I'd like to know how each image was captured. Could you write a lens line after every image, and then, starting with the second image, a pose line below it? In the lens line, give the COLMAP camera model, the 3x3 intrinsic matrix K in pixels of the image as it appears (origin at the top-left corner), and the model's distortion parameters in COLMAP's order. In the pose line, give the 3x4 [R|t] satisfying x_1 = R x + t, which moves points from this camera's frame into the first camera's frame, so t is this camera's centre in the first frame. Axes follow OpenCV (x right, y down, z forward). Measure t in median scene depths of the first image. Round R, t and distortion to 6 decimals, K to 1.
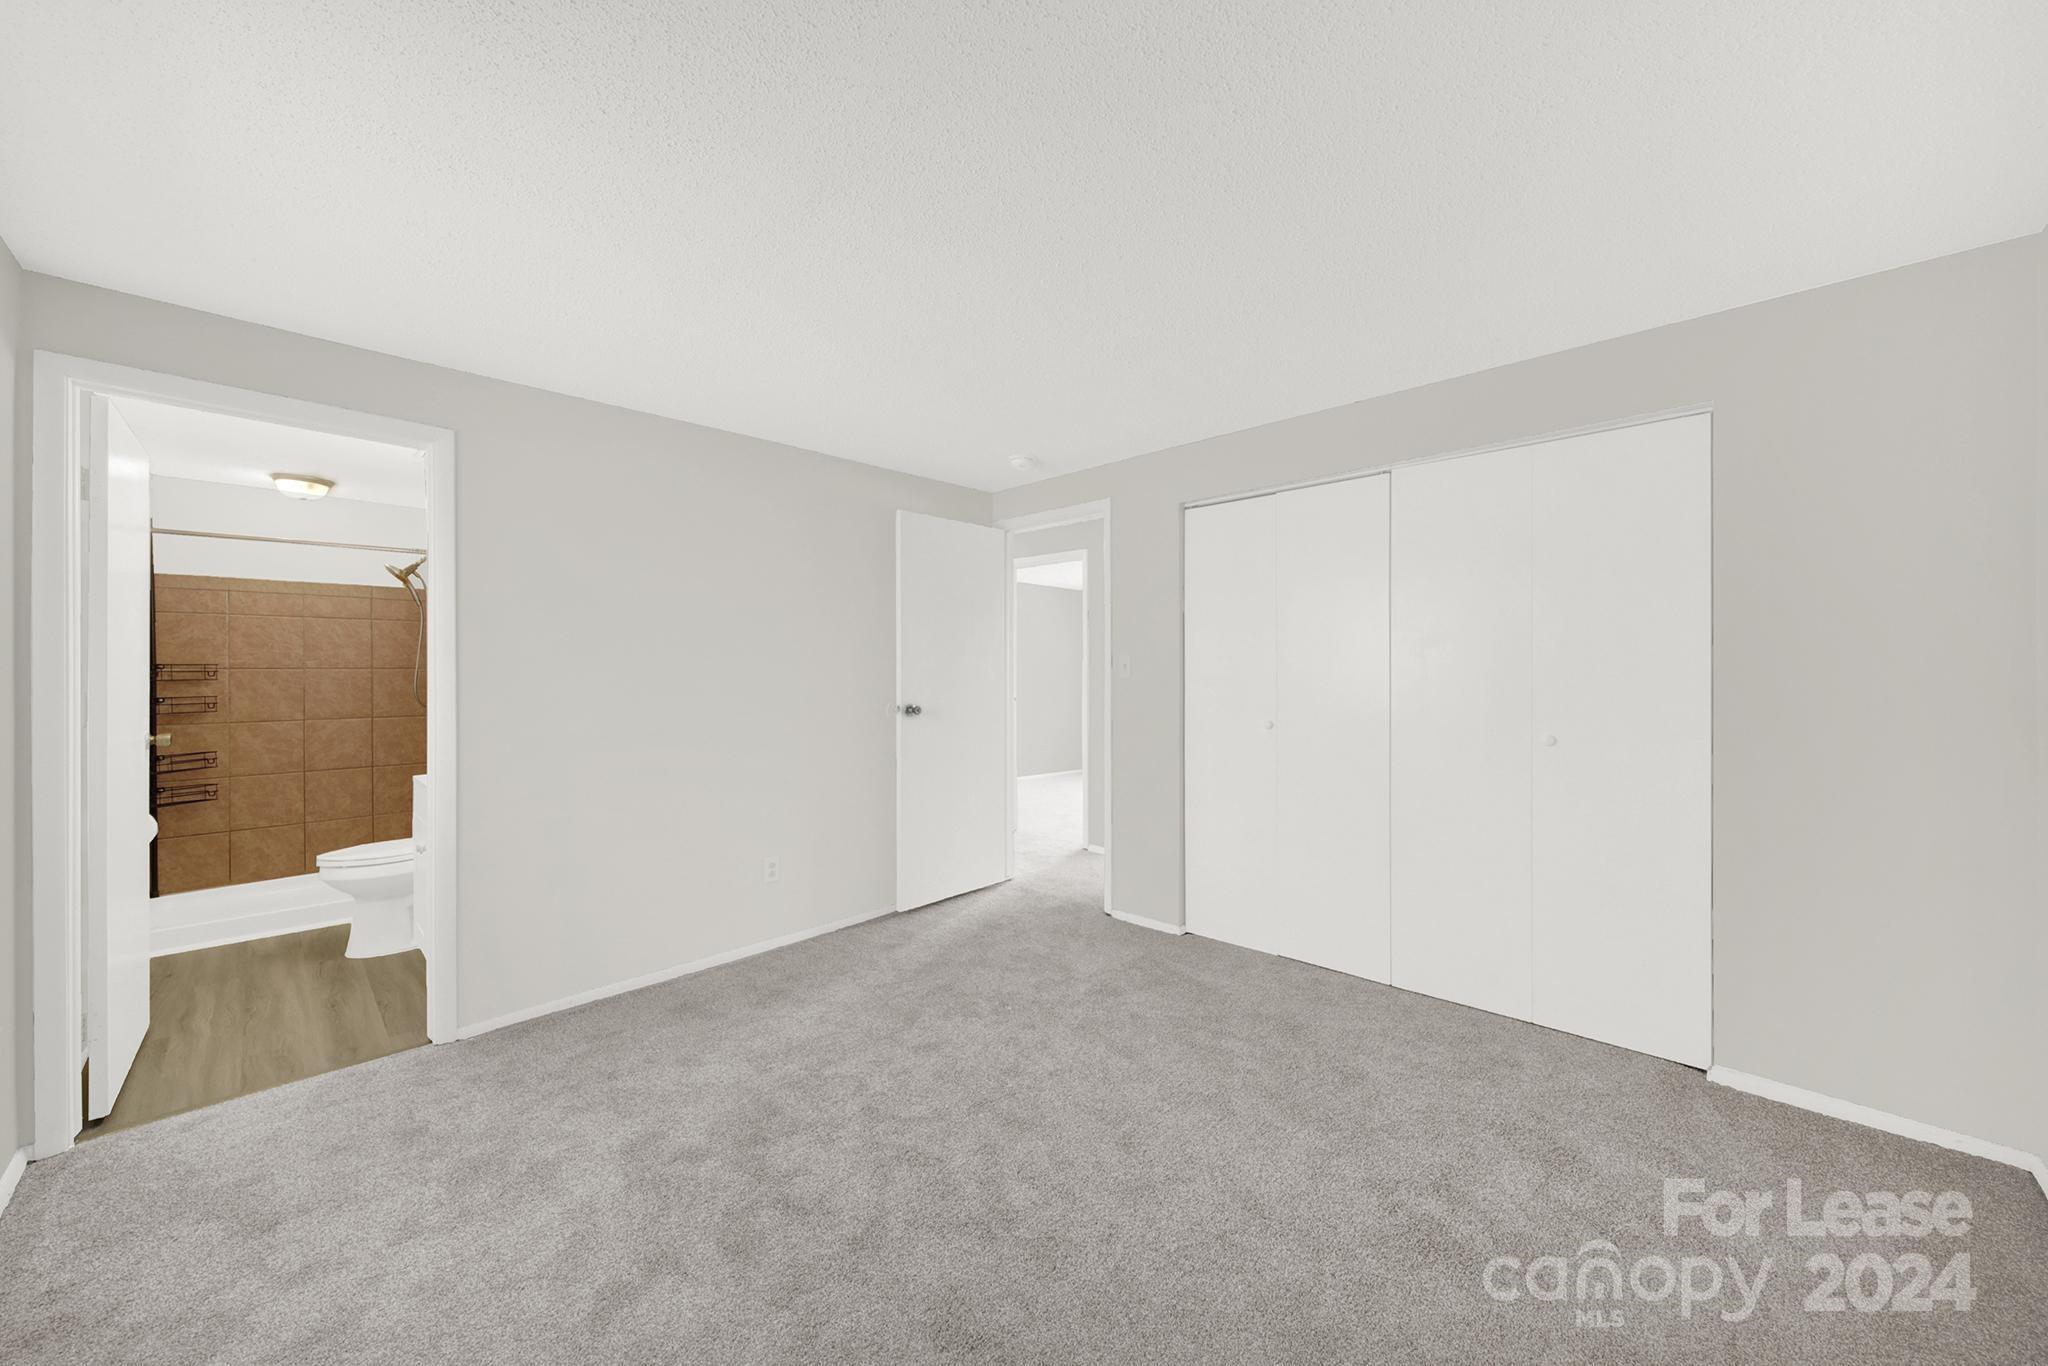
lens RADIAL K [[740.6, 0, 1022.7], [0, 740.6, 682.3], [0, 0, 1]] dist [0.000037, -0.000105]
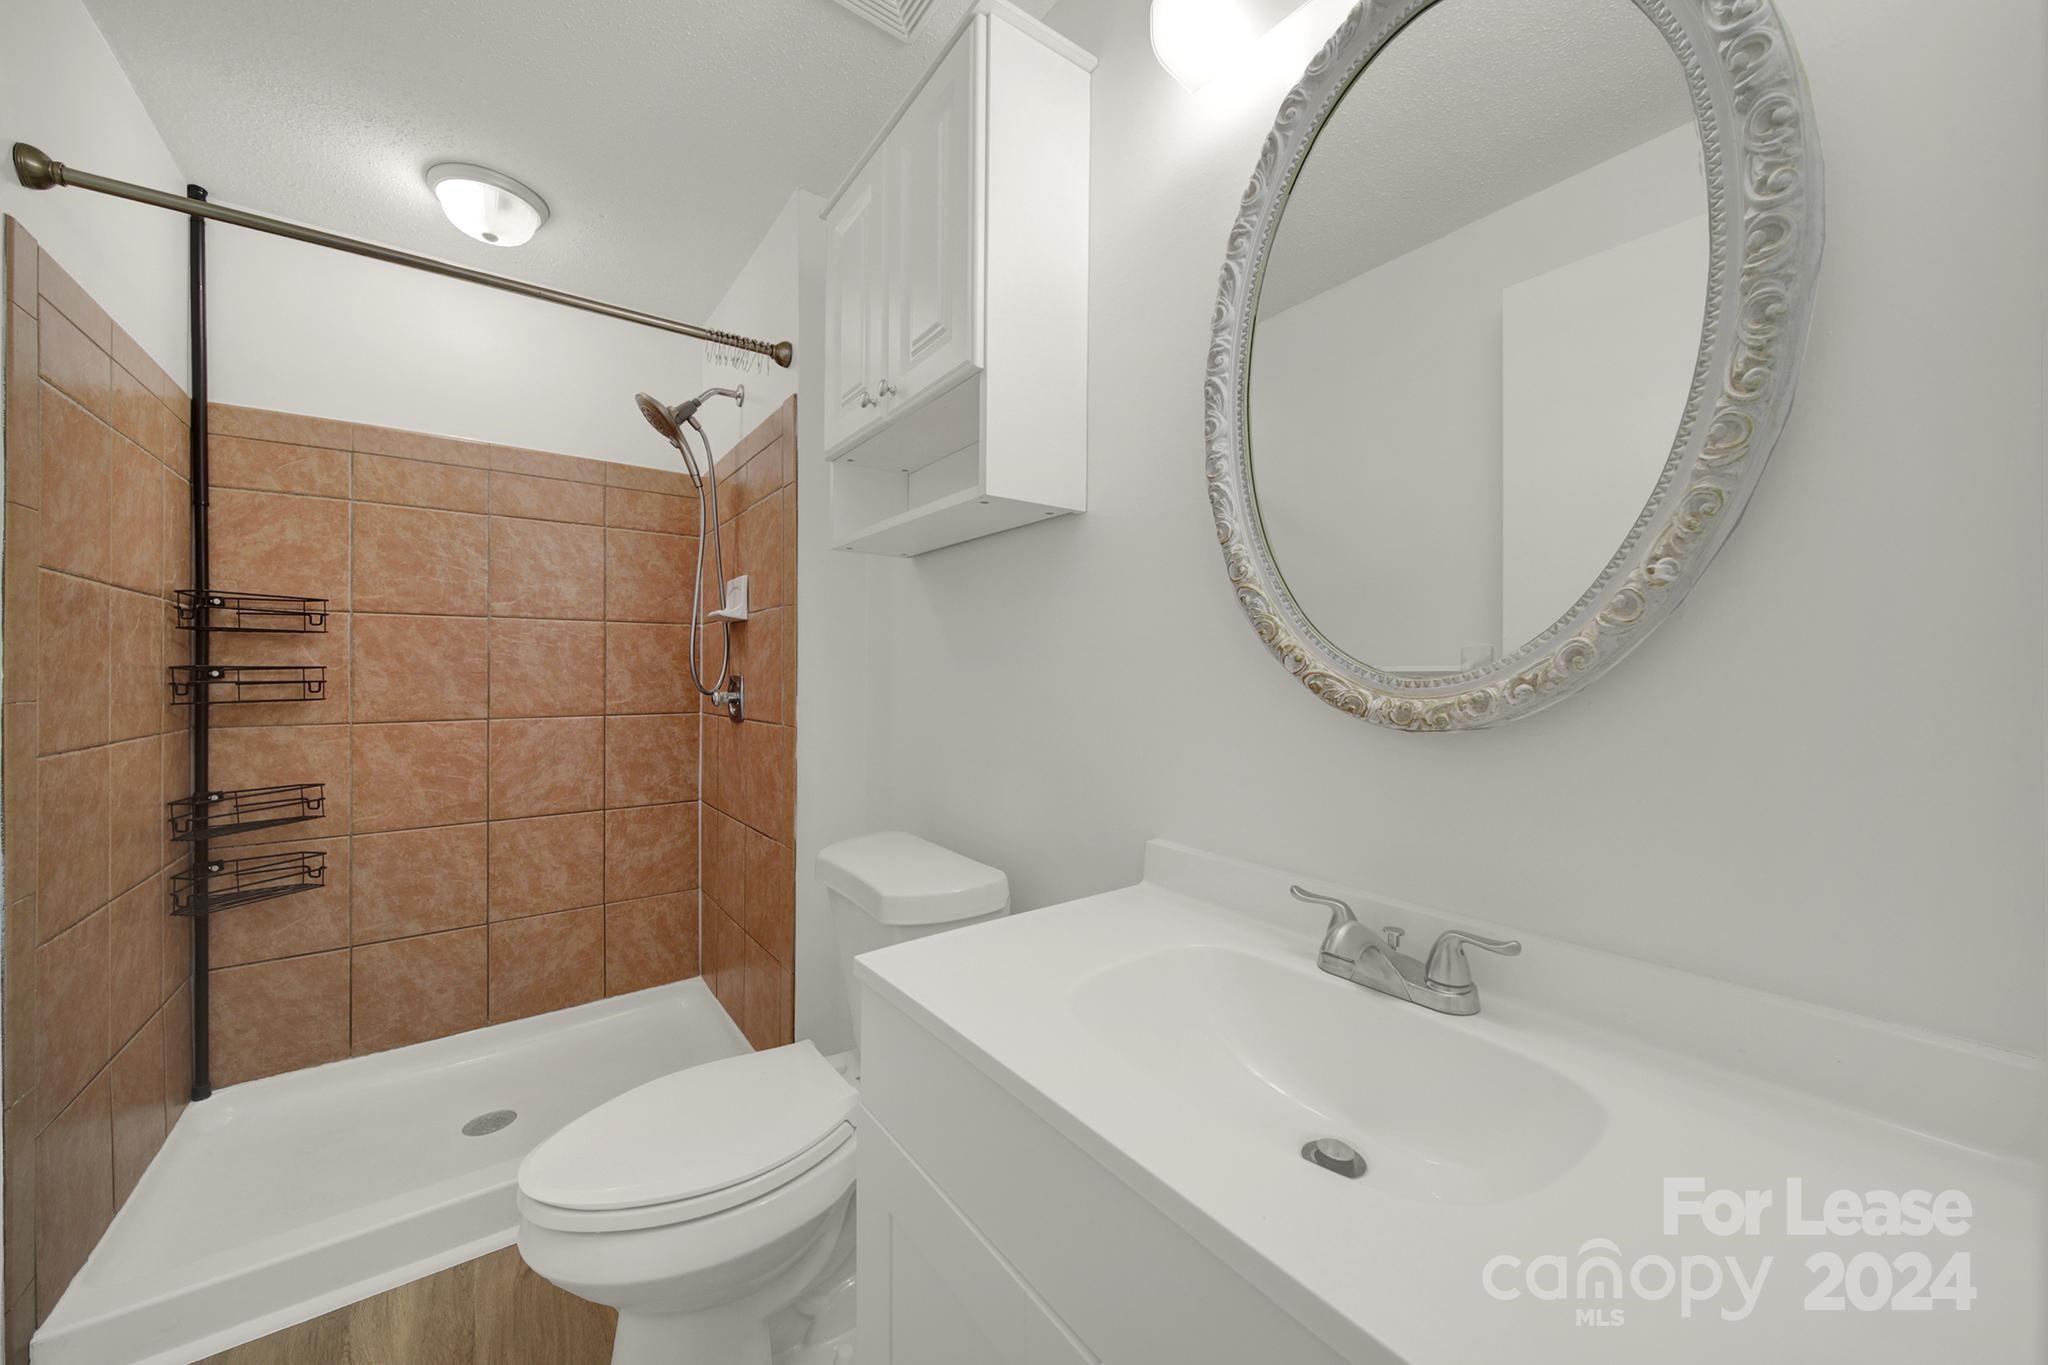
lens RADIAL K [[740.6, 0, 1025.6], [0, 740.6, 679.7], [0, 0, 1]] dist [0.000037, -0.000105]
pose [[0.989832, 0.001272, -0.142234, -0.556858], [-0.002415, 0.999966, -0.007865, 0.028524], [0.142220, 0.008129, 0.989802, 0.573525]]
